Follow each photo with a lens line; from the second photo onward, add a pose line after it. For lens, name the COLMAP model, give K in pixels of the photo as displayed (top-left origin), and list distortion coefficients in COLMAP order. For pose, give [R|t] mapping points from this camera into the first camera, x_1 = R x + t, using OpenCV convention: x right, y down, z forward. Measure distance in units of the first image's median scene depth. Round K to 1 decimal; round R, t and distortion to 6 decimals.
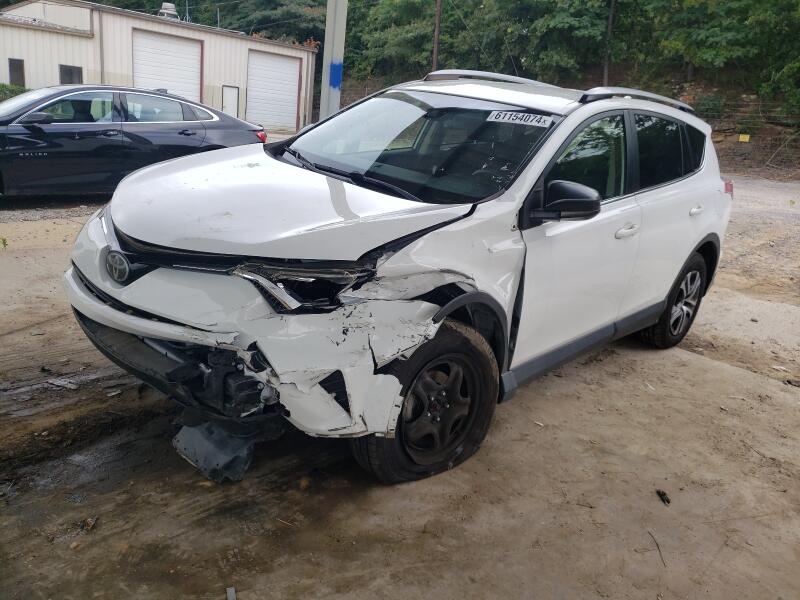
lens RADIAL K [[623.5, 0, 414.0], [0, 623.5, 297.5], [0, 0, 1]] dist [0.010758, 0.010739]
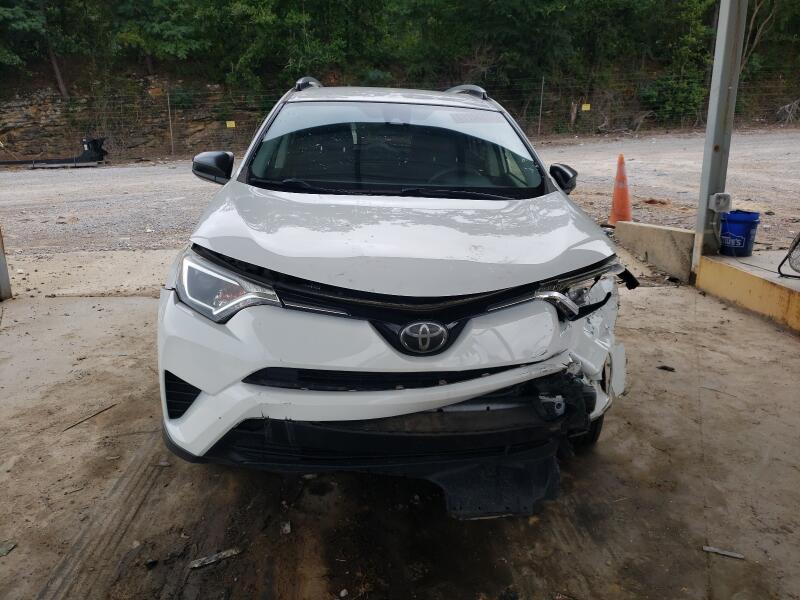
lens RADIAL K [[622.9, 0, 415.3], [0, 622.9, 300.8], [0, 0, 1]] dist [0.040923, -0.054300]
pose [[0.663292, -0.298793, 0.686125, -0.595464], [0.287538, 0.948213, 0.134958, -0.120771], [-0.690917, 0.107770, 0.714856, 0.233347]]
